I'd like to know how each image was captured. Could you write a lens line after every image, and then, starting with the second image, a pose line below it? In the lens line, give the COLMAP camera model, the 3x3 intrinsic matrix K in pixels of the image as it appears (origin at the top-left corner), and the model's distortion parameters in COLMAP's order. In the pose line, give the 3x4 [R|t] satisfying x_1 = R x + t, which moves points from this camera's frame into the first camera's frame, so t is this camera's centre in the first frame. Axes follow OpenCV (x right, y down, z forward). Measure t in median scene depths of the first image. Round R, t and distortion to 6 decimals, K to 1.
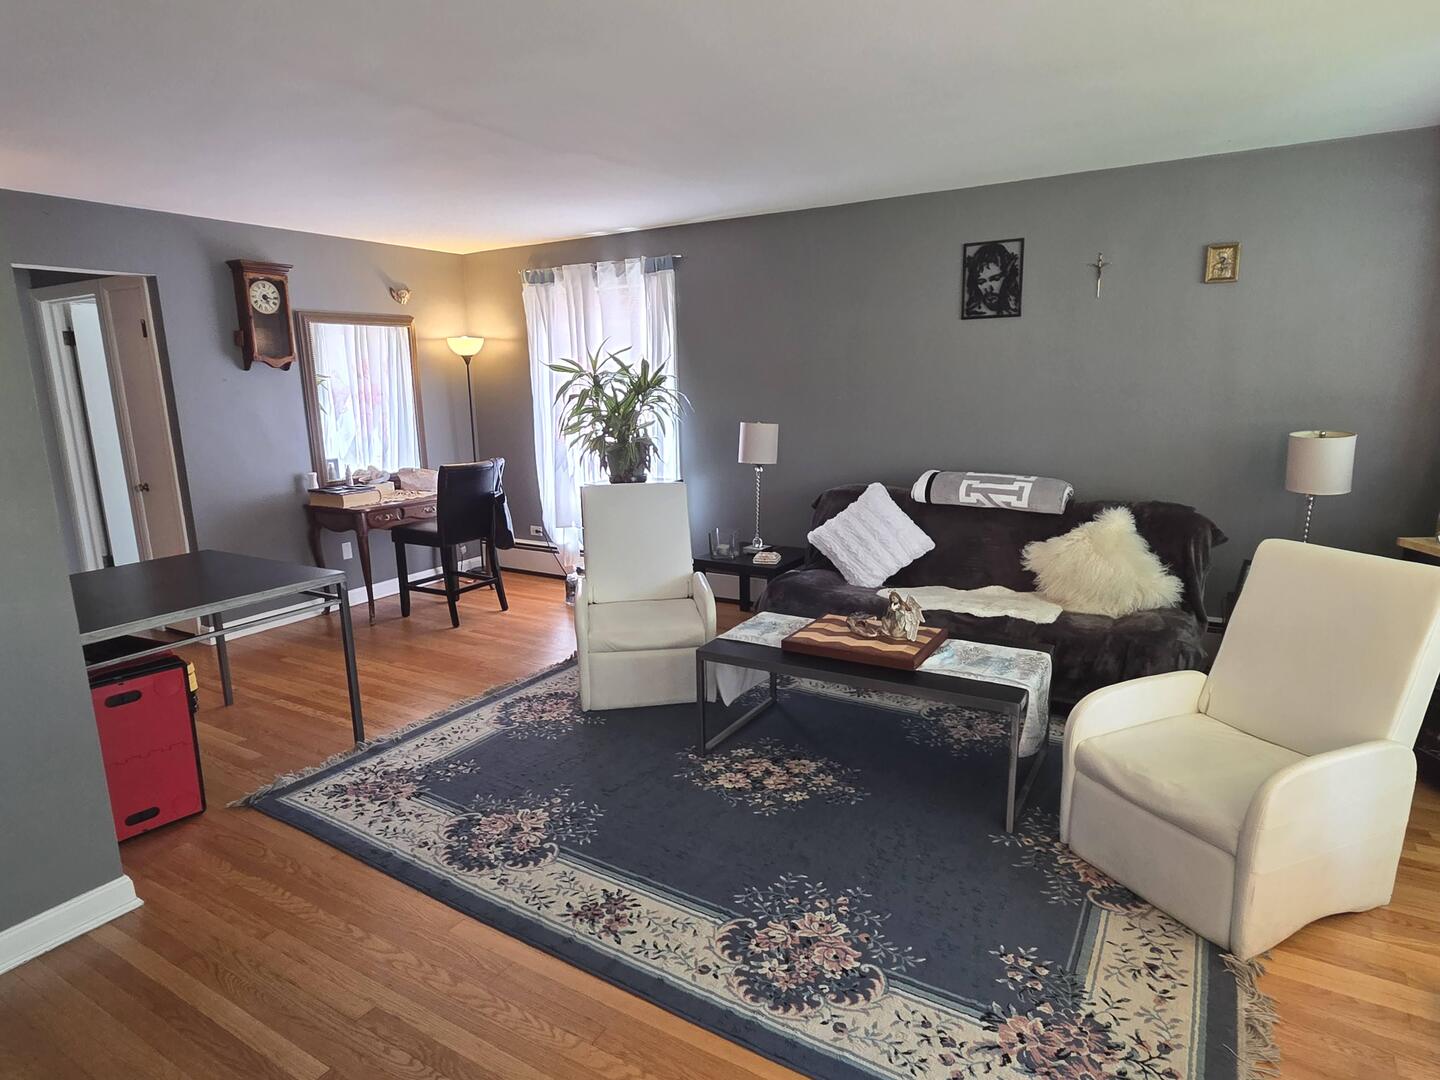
lens RADIAL K [[822.4, 0, 719.5], [0, 822.4, 539.7], [0, 0, 1]] dist [0.001735, 0.000684]
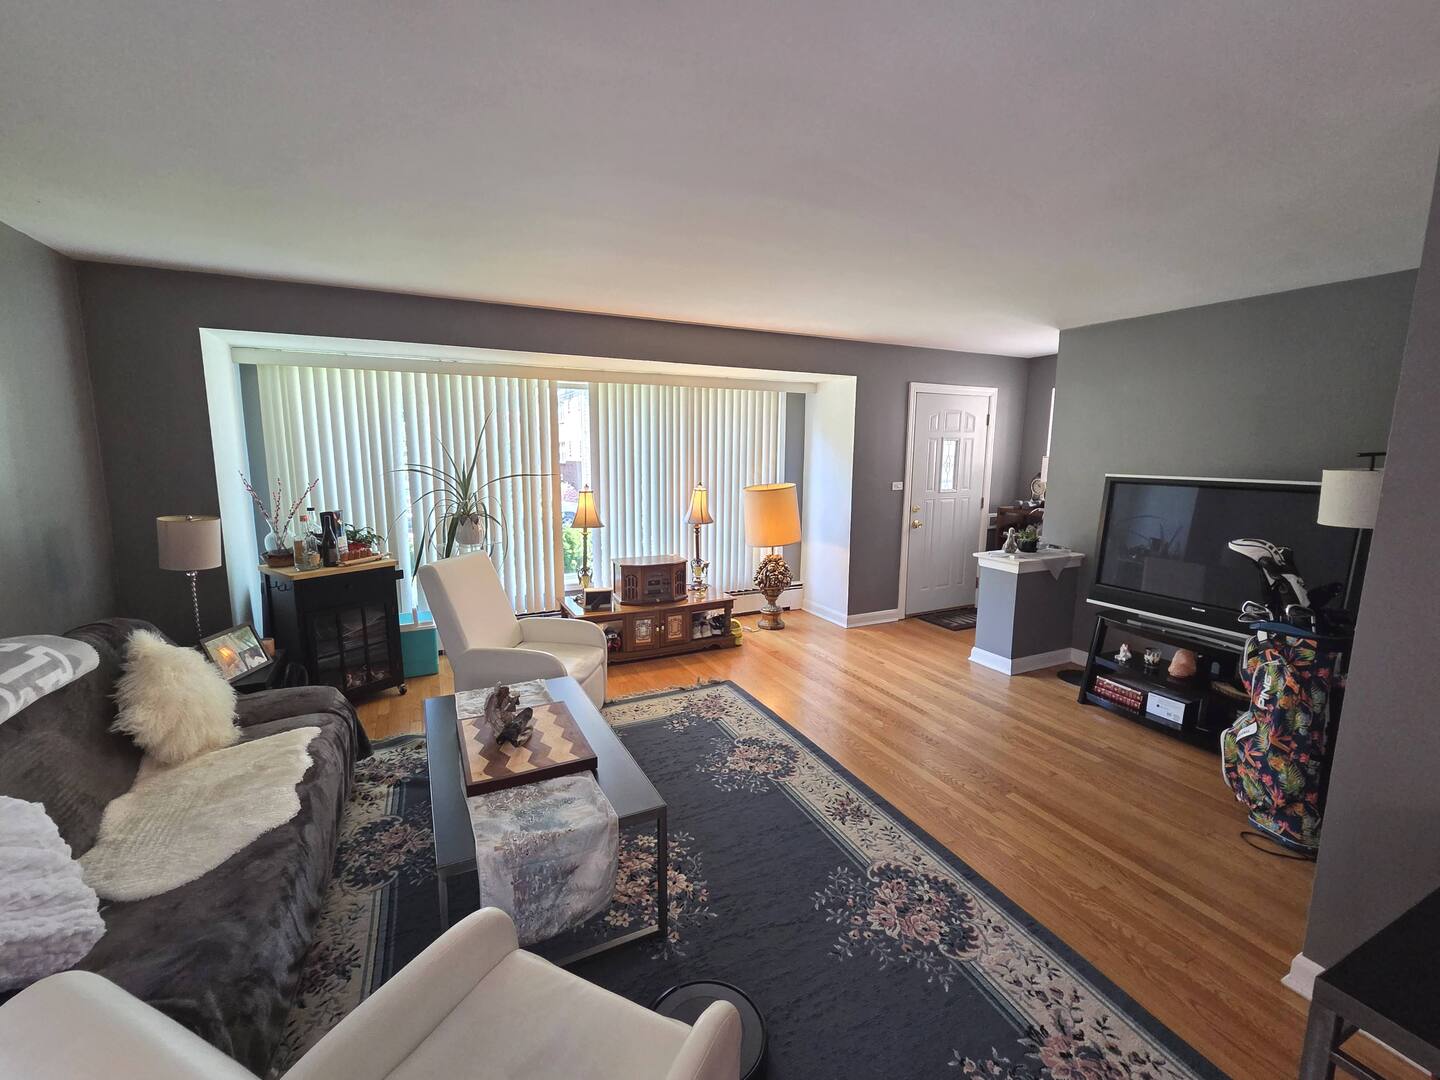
lens RADIAL K [[601.6, 0, 716.7], [0, 601.6, 541.4], [0, 0, 1]] dist [-0.001227, -0.000122]
pose [[-0.835182, -0.067464, 0.545821, -0.464981], [0.121839, 0.945091, 0.303245, -0.350951], [-0.536309, 0.319767, -0.781103, 1.684669]]
